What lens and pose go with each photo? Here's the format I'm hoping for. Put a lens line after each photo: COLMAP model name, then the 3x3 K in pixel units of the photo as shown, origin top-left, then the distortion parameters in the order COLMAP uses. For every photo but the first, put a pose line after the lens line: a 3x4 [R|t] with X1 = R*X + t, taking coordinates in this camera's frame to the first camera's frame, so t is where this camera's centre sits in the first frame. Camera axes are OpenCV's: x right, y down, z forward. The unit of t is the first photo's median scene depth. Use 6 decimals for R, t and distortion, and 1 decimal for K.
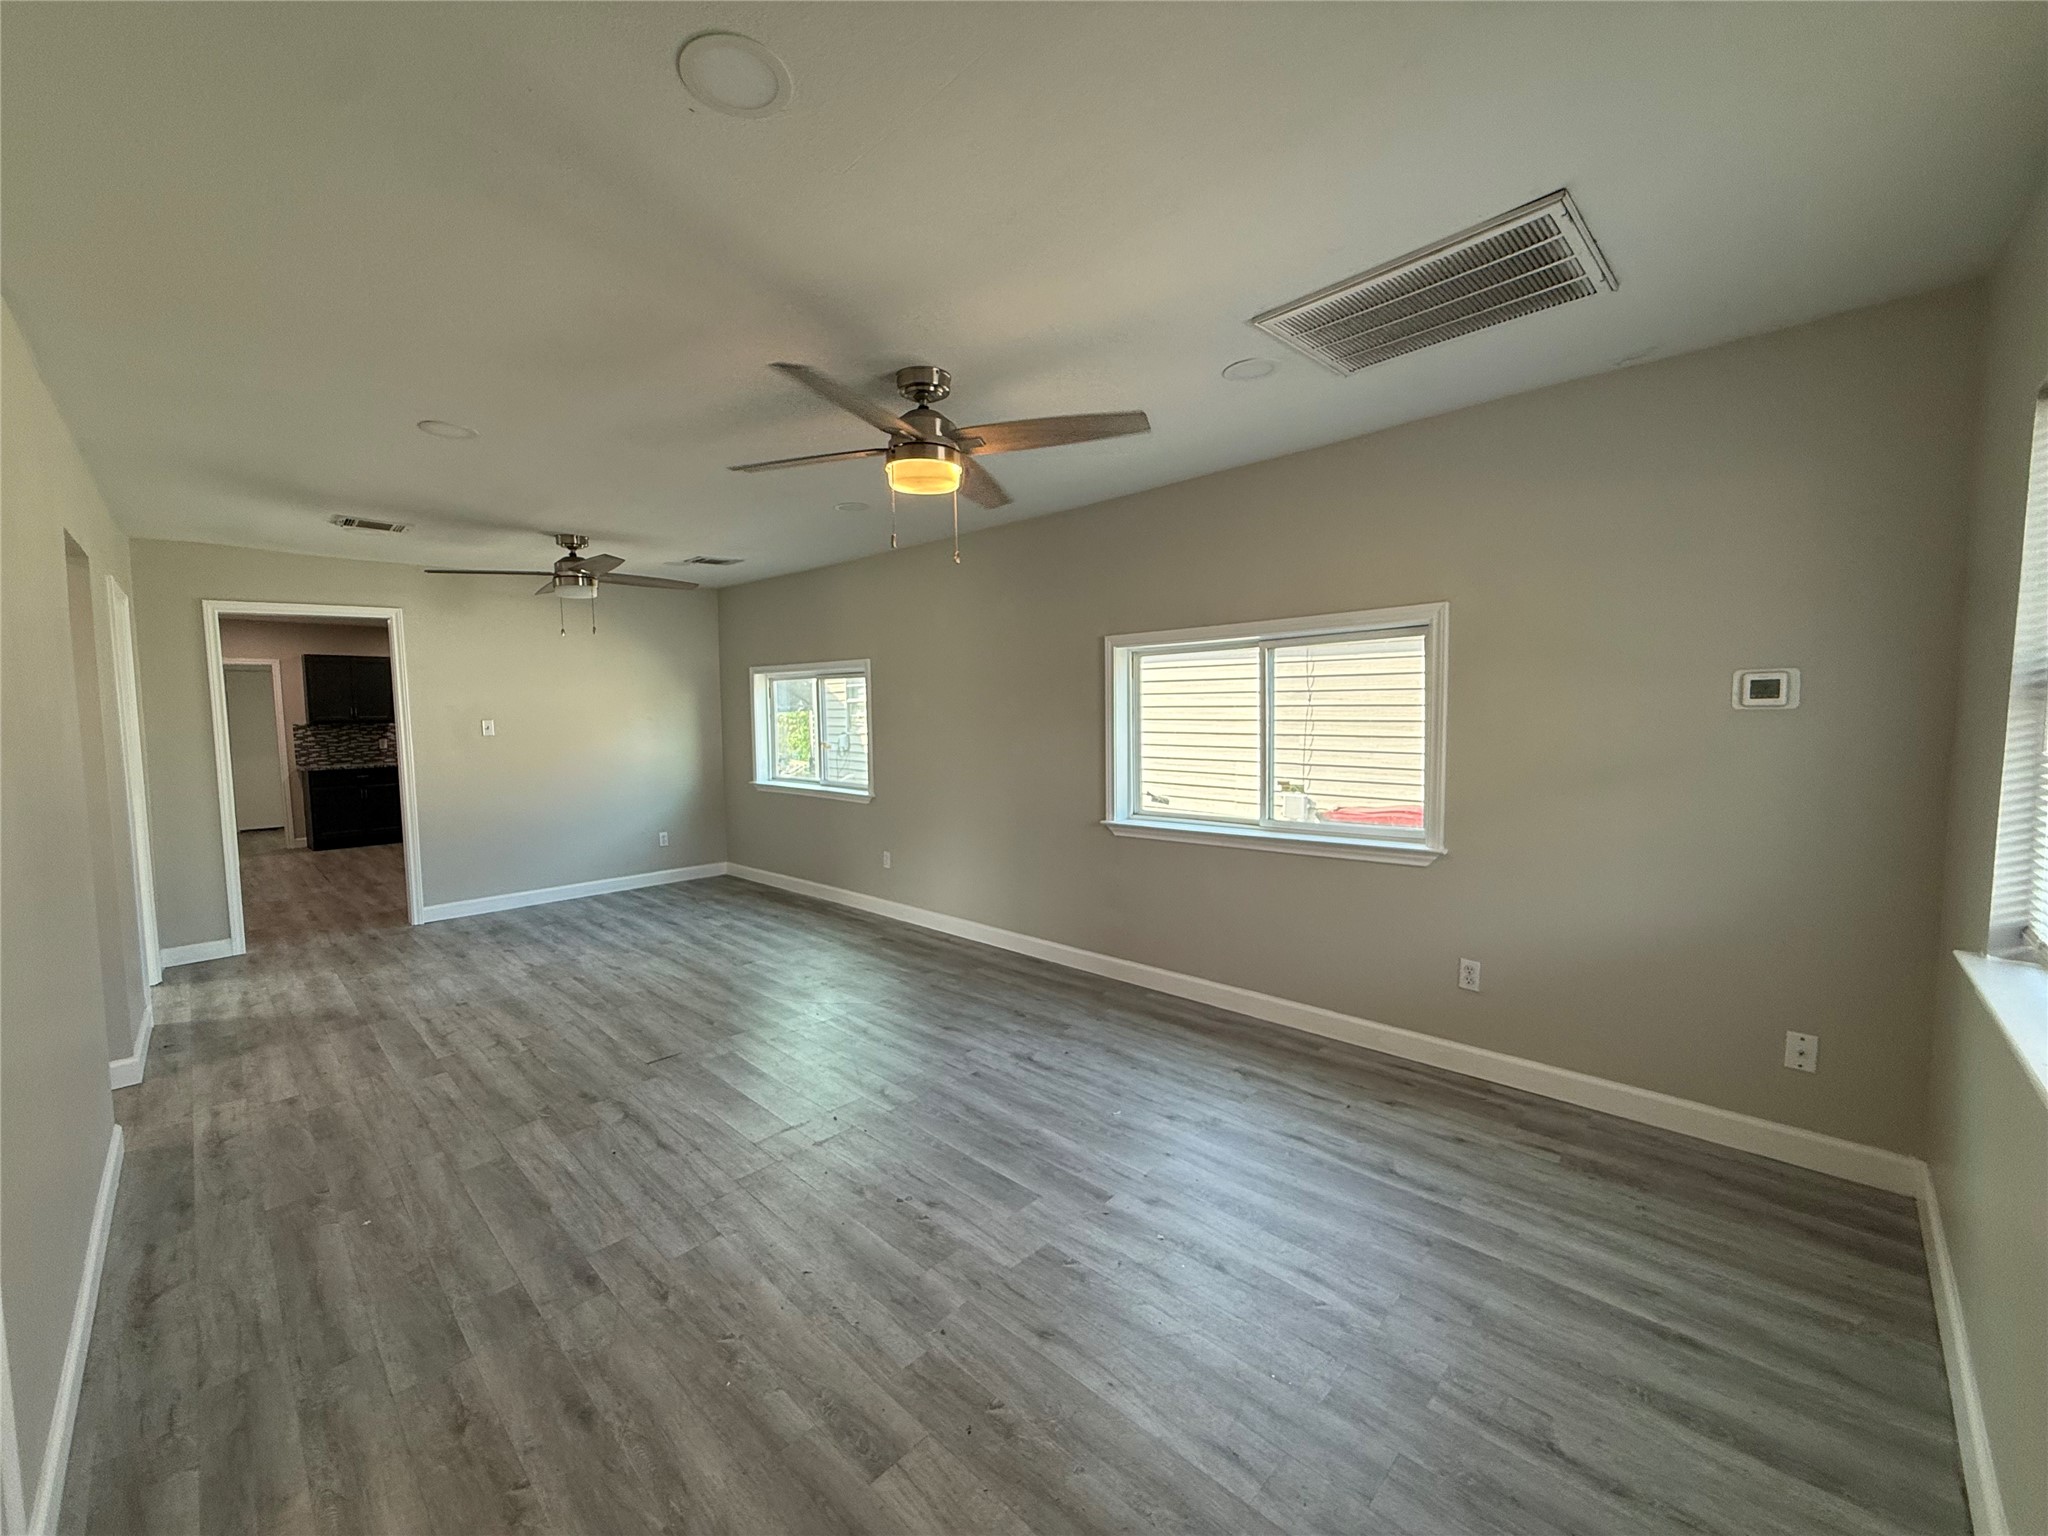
lens RADIAL K [[816.7, 0, 1018.1], [0, 816.7, 764.3], [0, 0, 1]] dist [-0.001075, 0.000557]
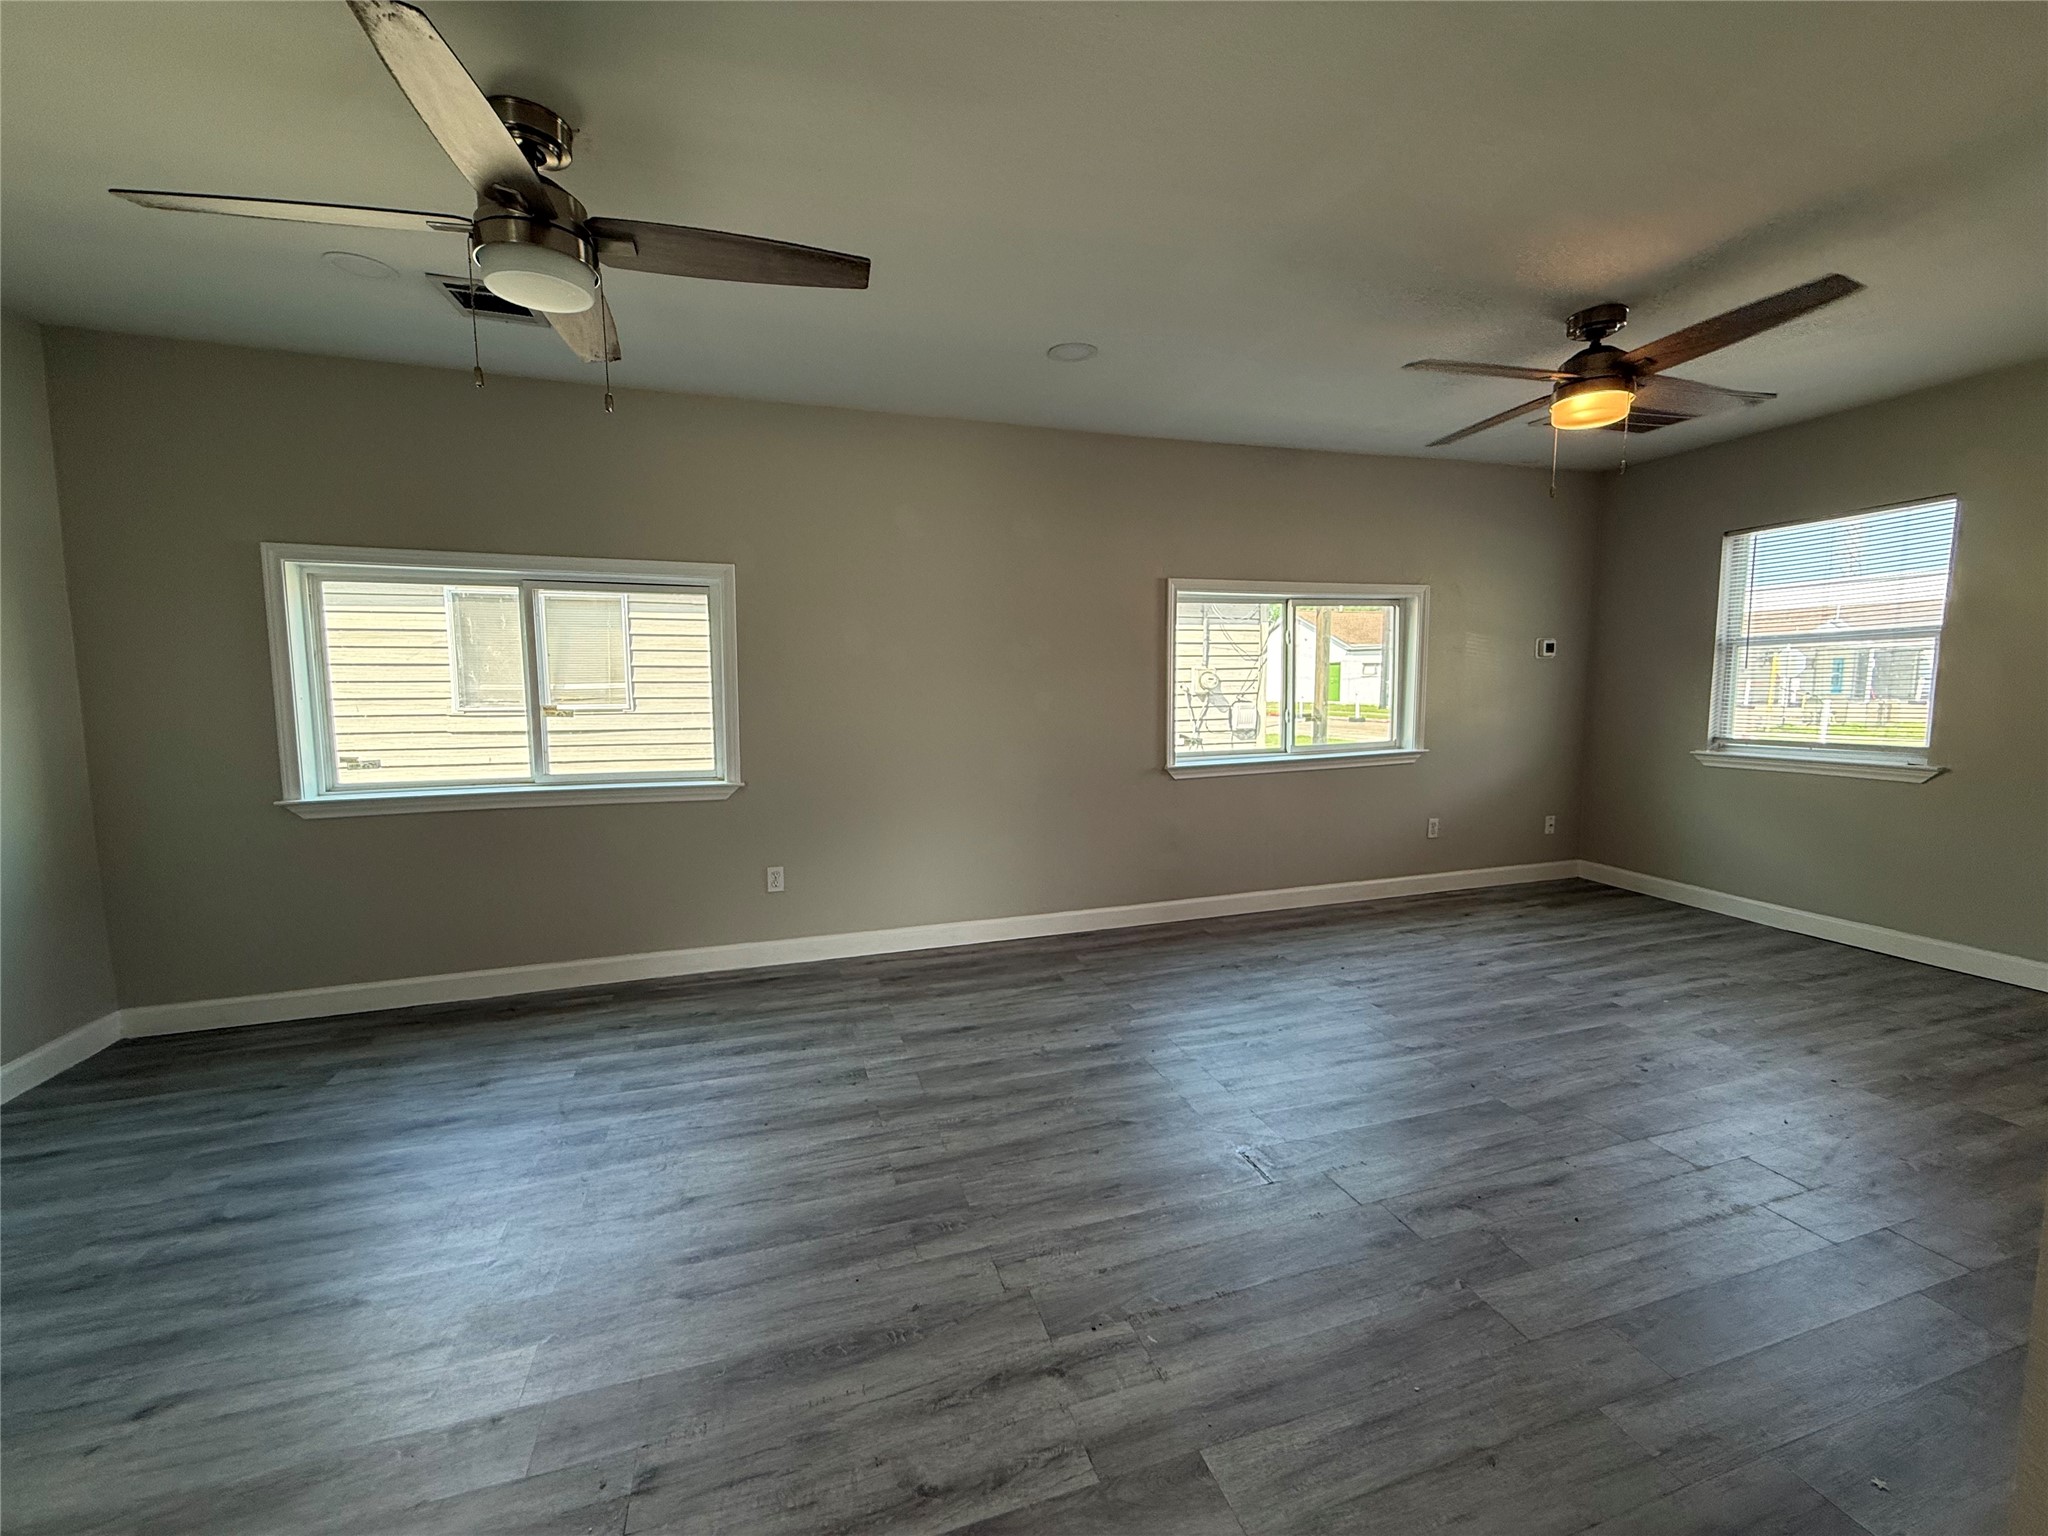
lens RADIAL K [[816.7, 0, 1018.1], [0, 816.7, 764.3], [0, 0, 1]] dist [-0.001075, 0.000557]
pose [[0.469059, -0.076121, 0.879880, -1.001964], [0.061361, 0.996680, 0.053515, 0.003961], [-0.881032, 0.028889, 0.472173, 0.814521]]
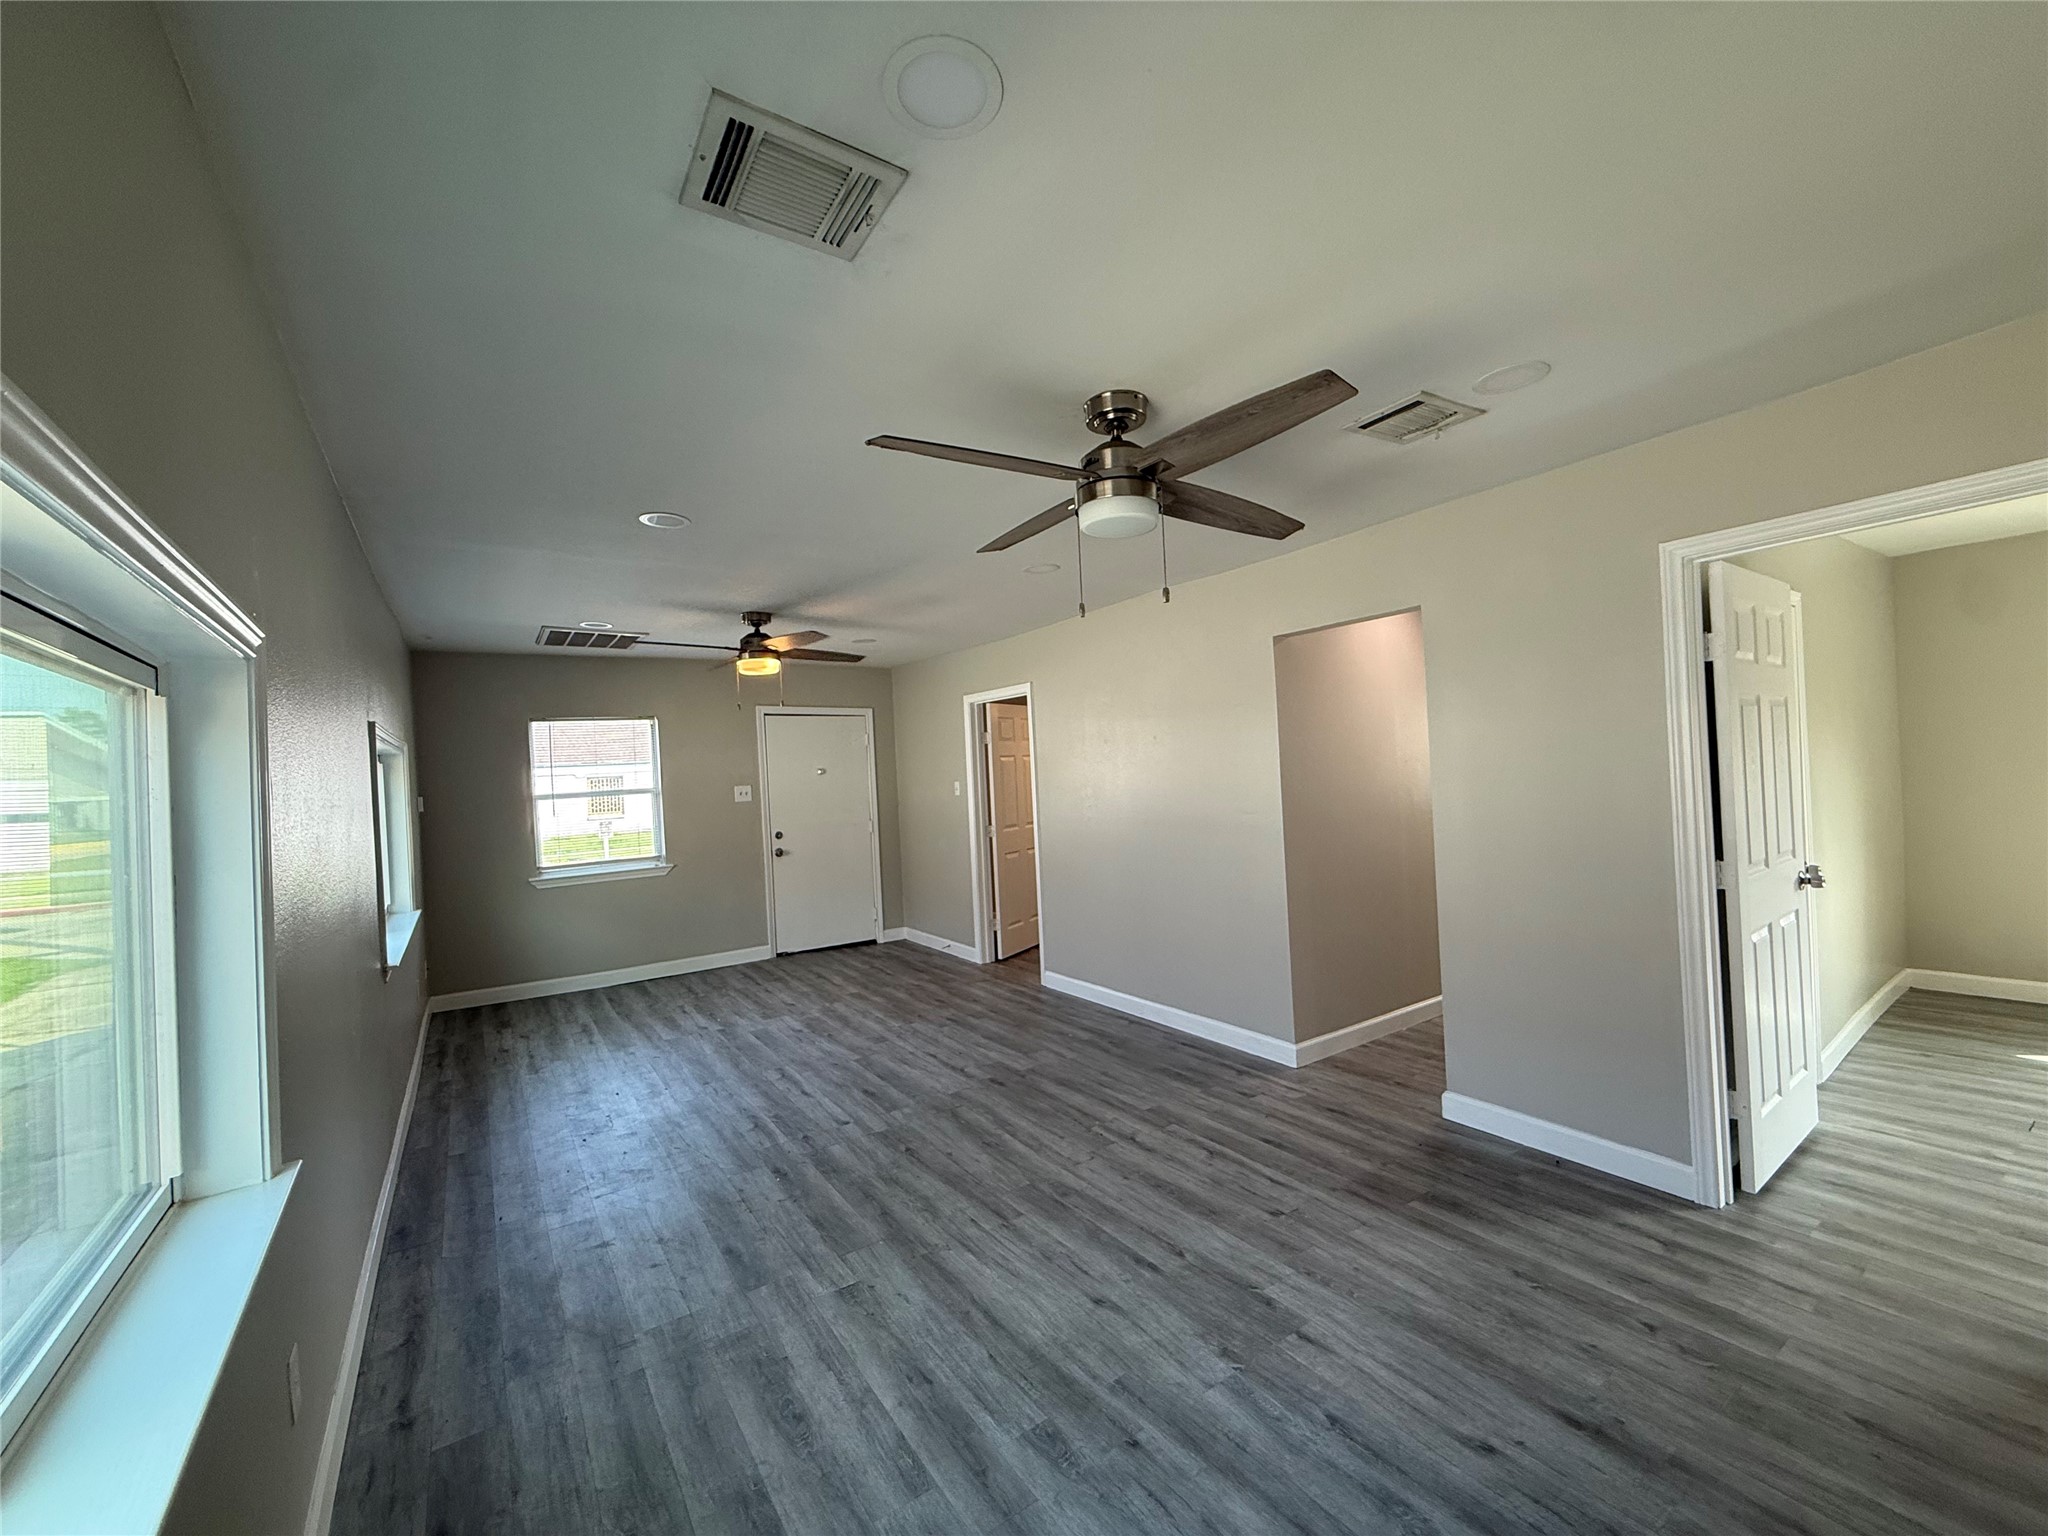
lens RADIAL K [[816.7, 0, 1018.1], [0, 816.7, 764.3], [0, 0, 1]] dist [-0.001075, 0.000557]
pose [[-0.977553, 0.065863, 0.200131, -0.726419], [0.078284, 0.995424, 0.054790, -0.129748], [-0.195607, 0.069227, -0.978236, 1.891001]]
